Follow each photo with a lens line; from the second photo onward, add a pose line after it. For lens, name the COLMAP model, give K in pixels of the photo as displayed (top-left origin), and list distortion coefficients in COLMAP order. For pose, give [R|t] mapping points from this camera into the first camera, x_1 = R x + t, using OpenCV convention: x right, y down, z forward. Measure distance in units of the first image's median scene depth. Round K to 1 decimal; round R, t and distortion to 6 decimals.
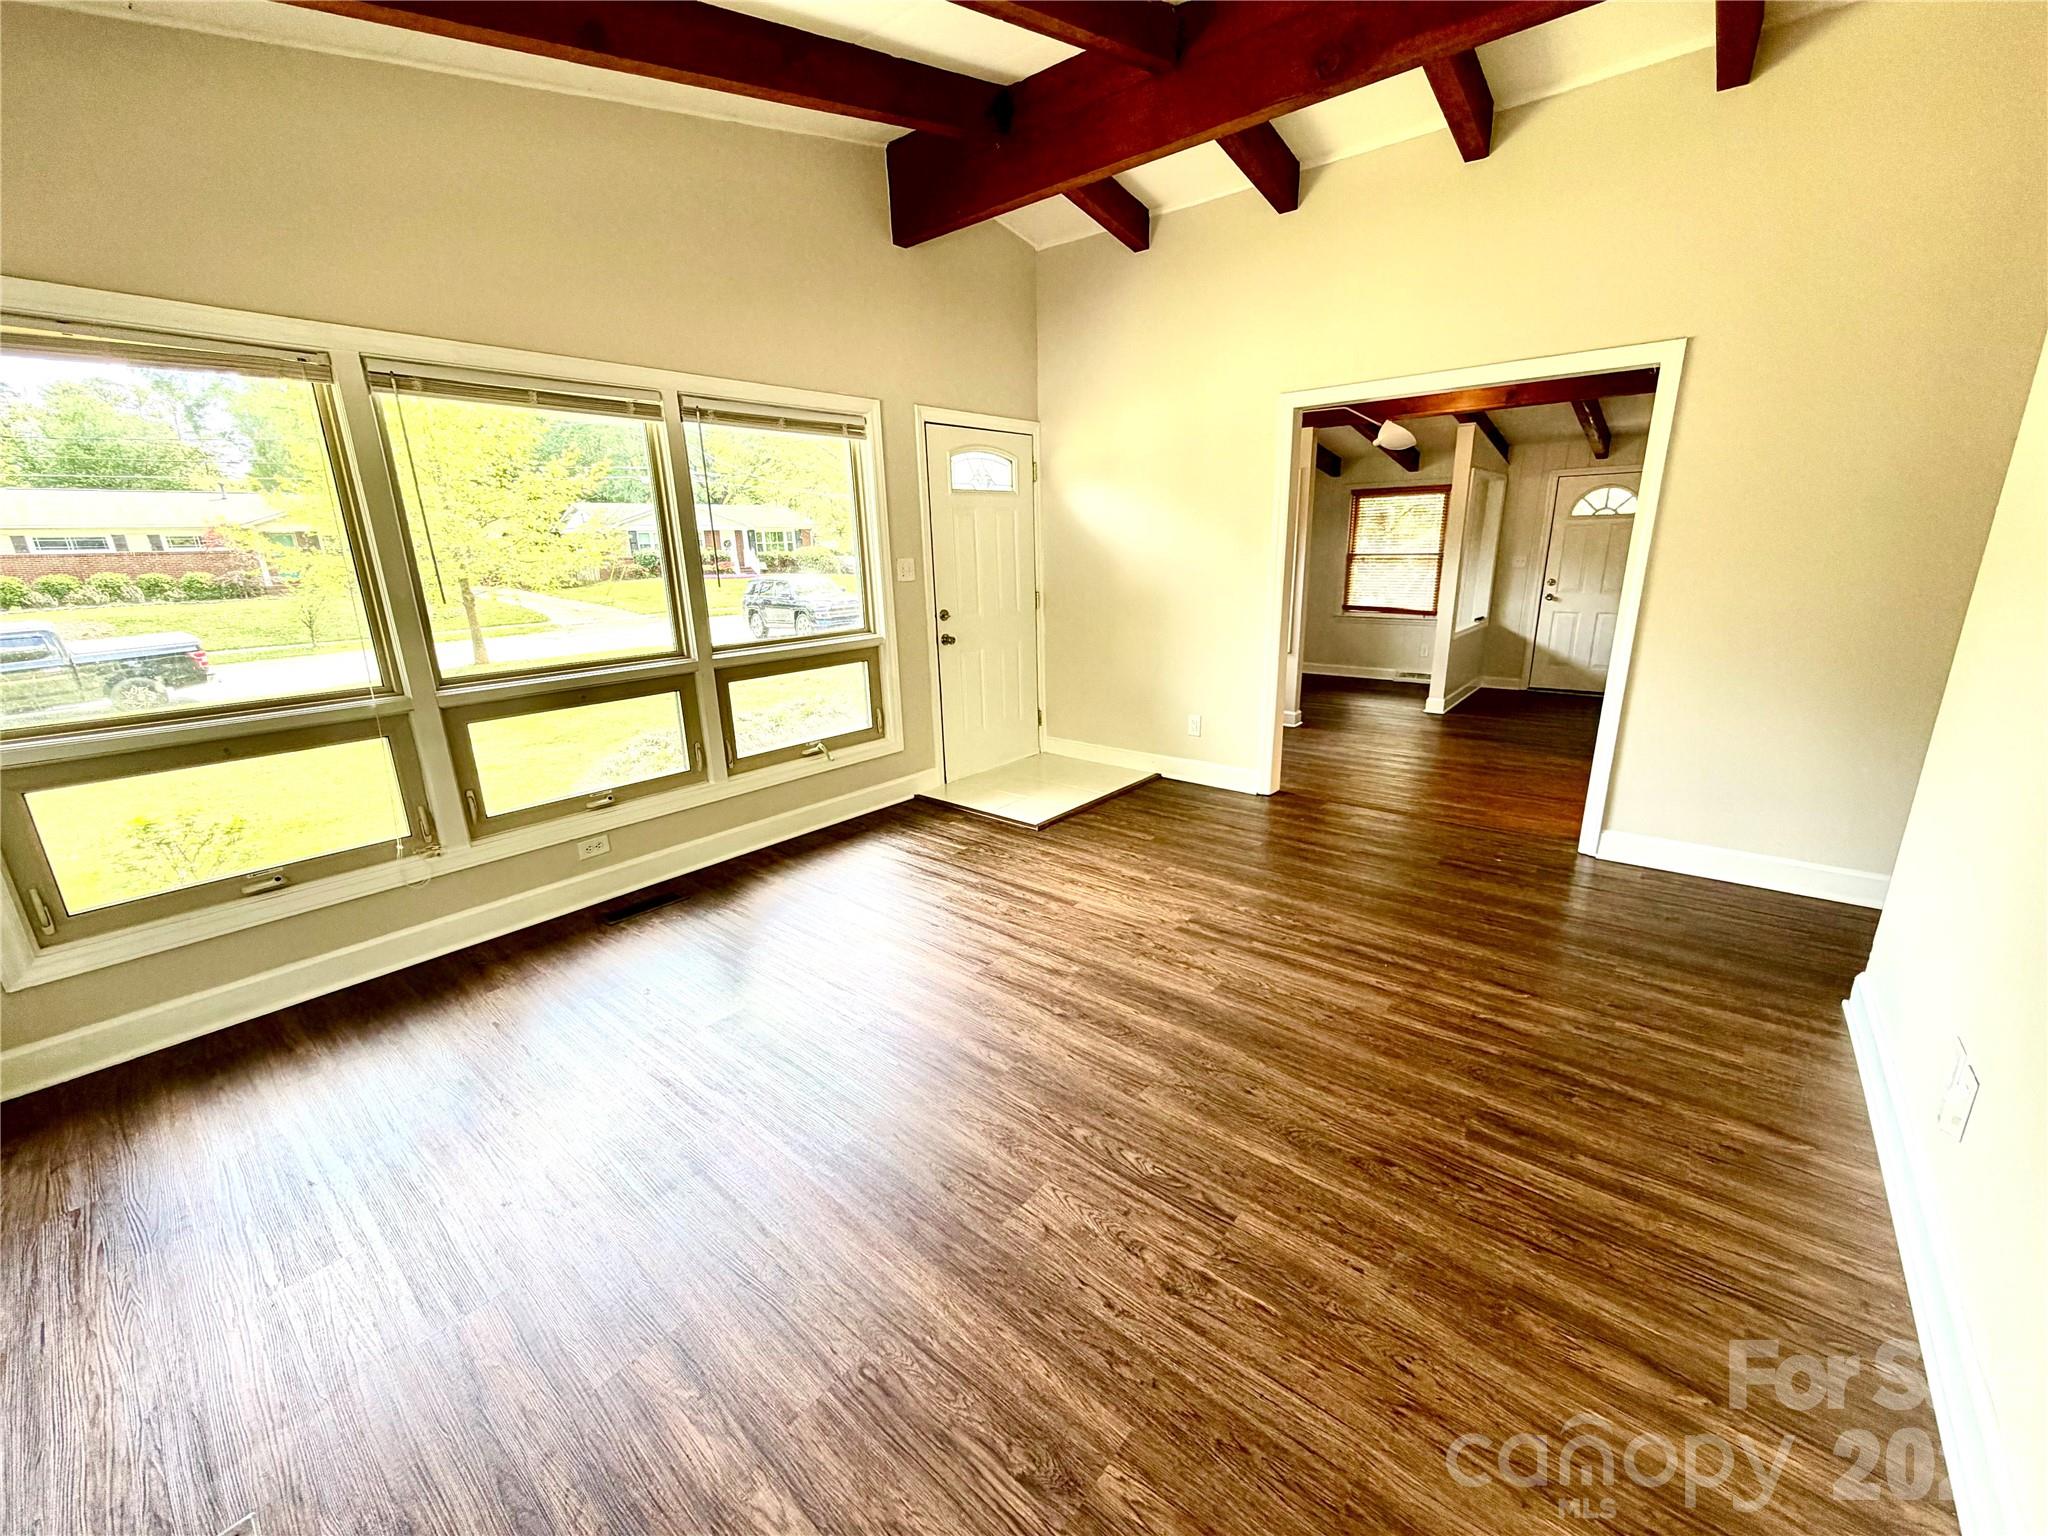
lens RADIAL K [[816.9, 0, 1025.4], [0, 816.9, 769.7], [0, 0, 1]] dist [0.000516, -0.001130]
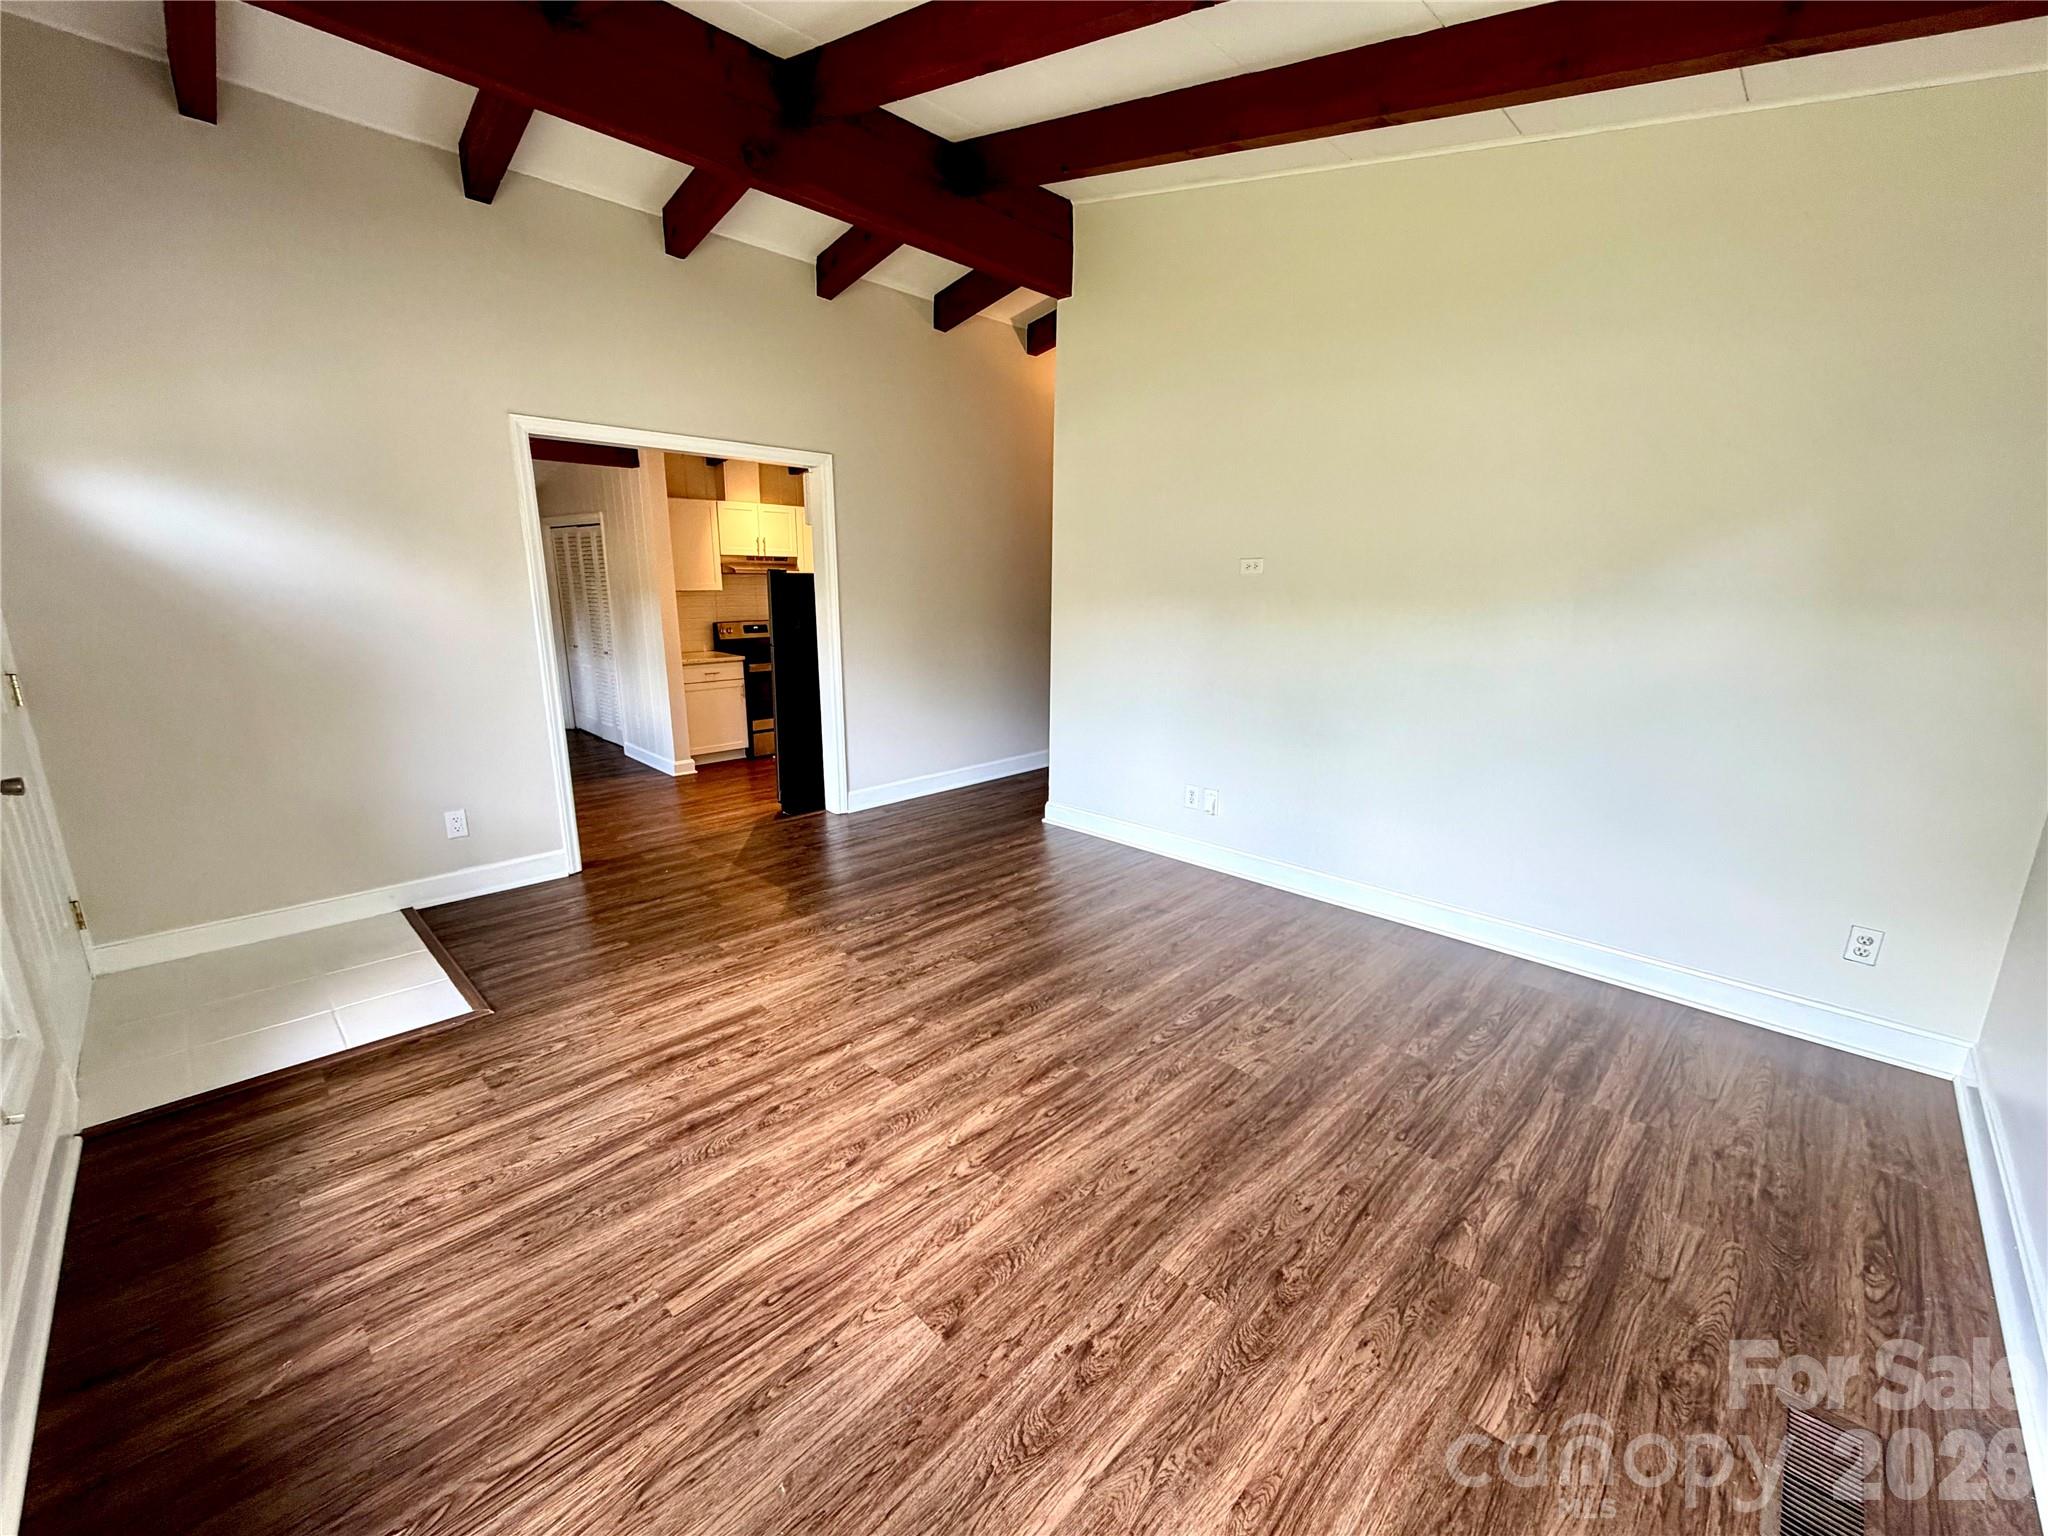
lens RADIAL K [[816.9, 0, 1011.2], [0, 816.9, 772.1], [0, 0, 1]] dist [0.000516, -0.001130]
pose [[0.090263, -0.207850, 0.973987, -0.686973], [0.256333, 0.949879, 0.178950, -0.151294], [-0.962365, 0.233512, 0.139018, 0.578364]]
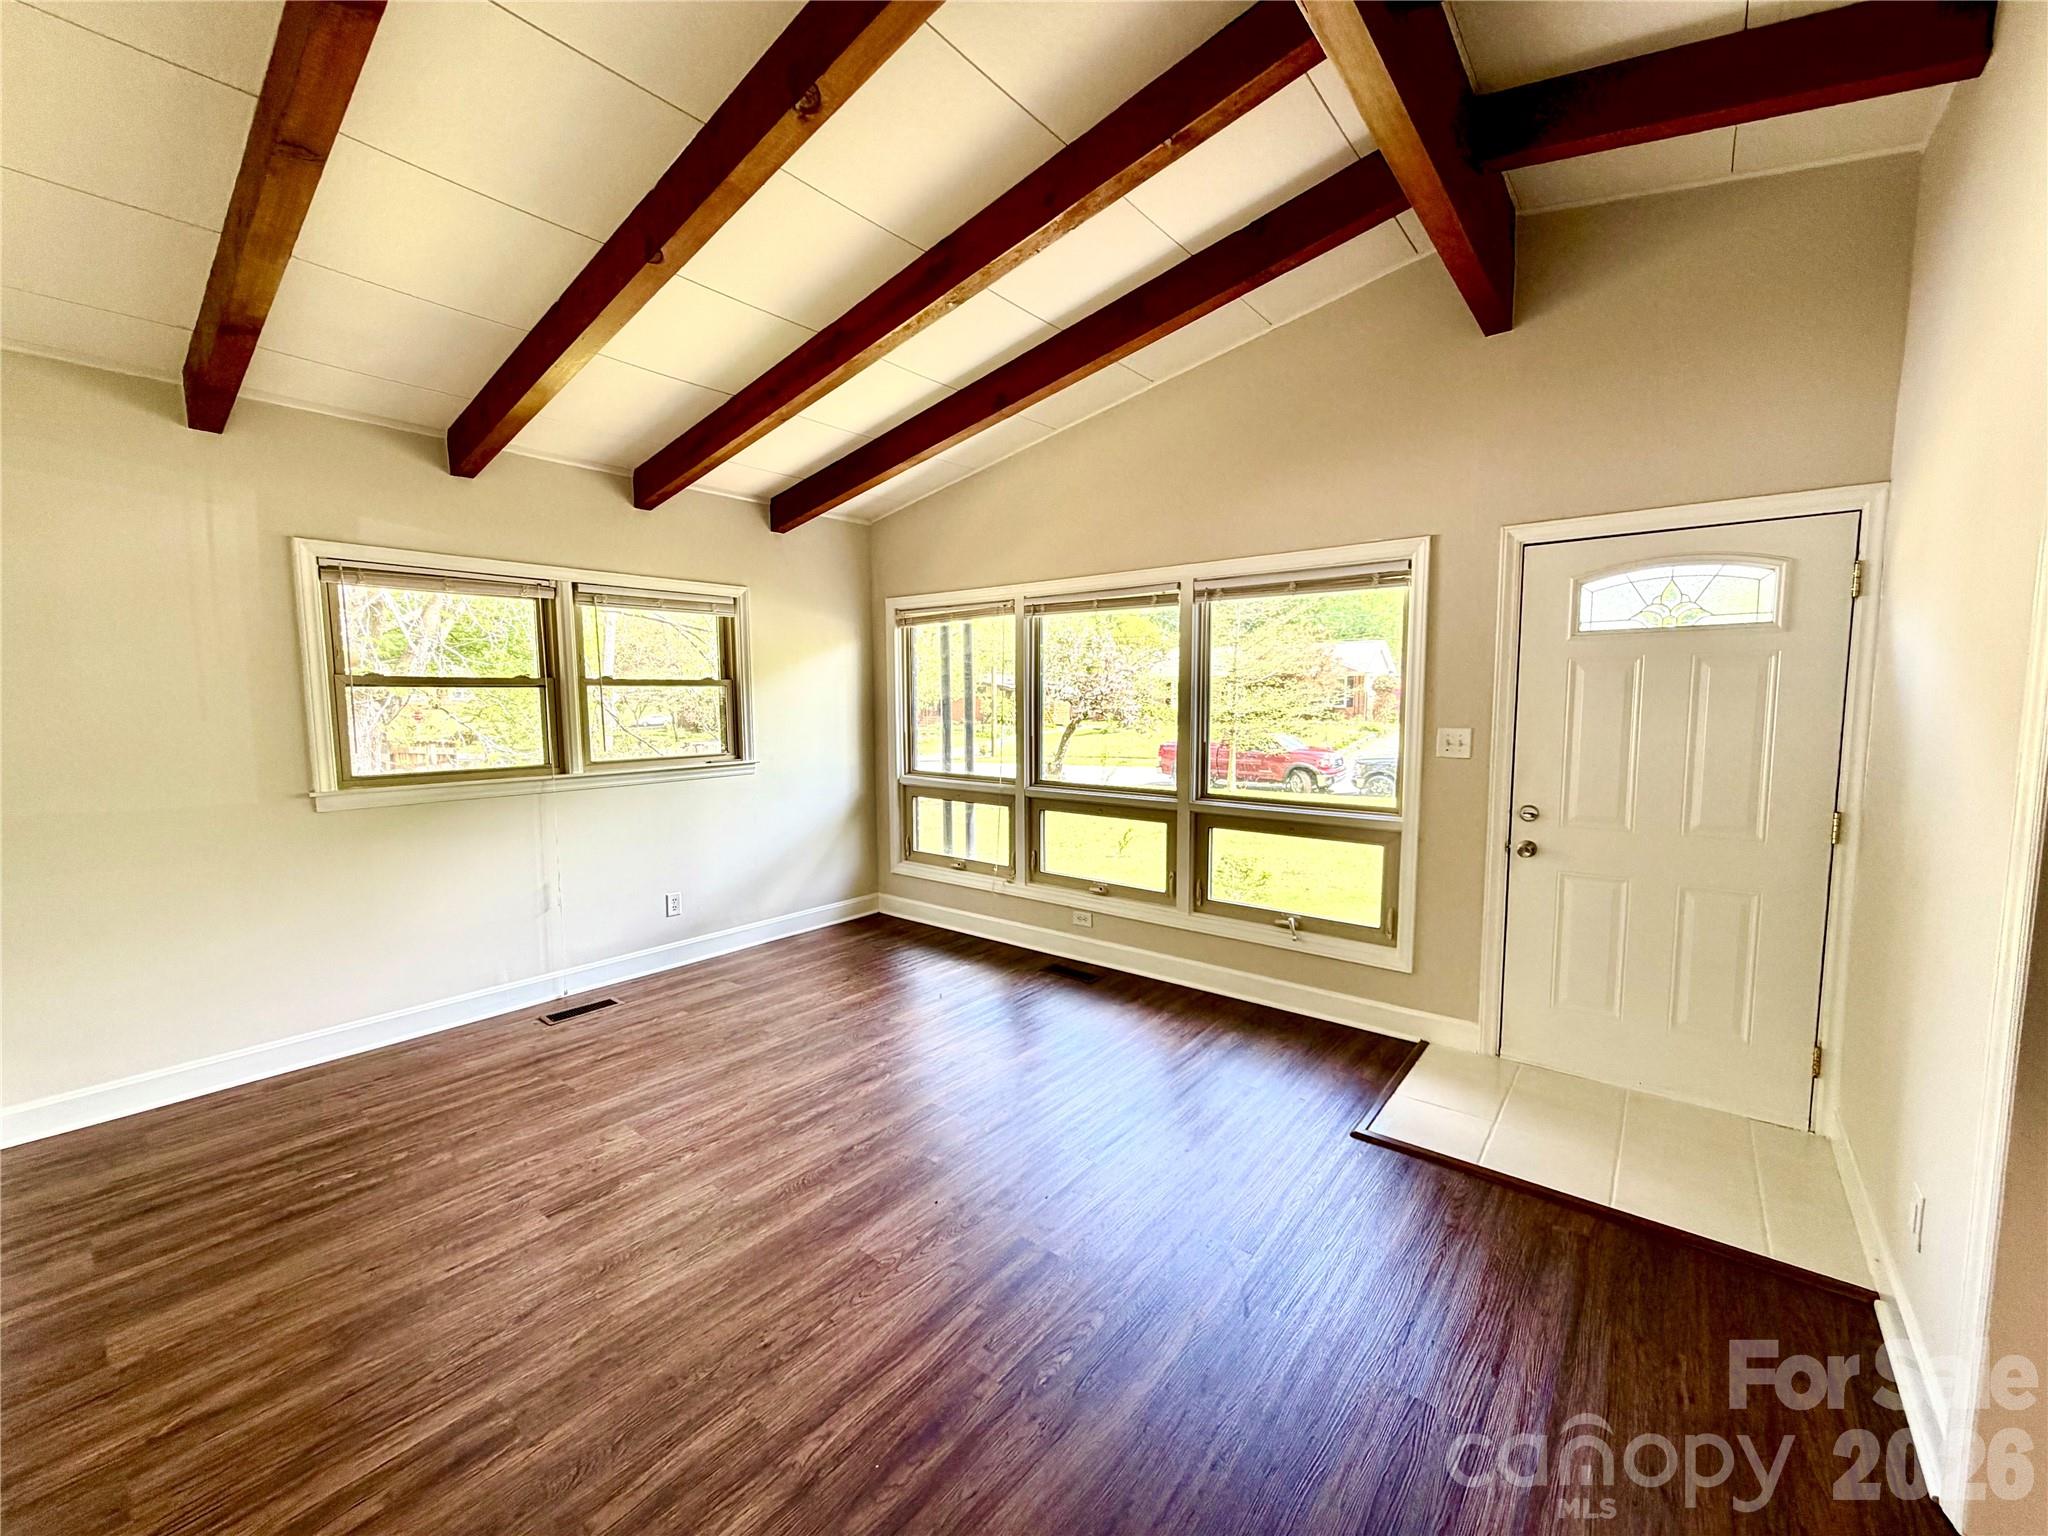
lens RADIAL K [[816.9, 0, 1016.4], [0, 816.9, 769.8], [0, 0, 1]] dist [0.000516, -0.001130]
pose [[0.014428, 0.115382, -0.993216, 0.798970], [-0.264150, 0.958471, 0.107509, -0.262752], [0.964374, 0.260807, 0.044307, 0.789016]]
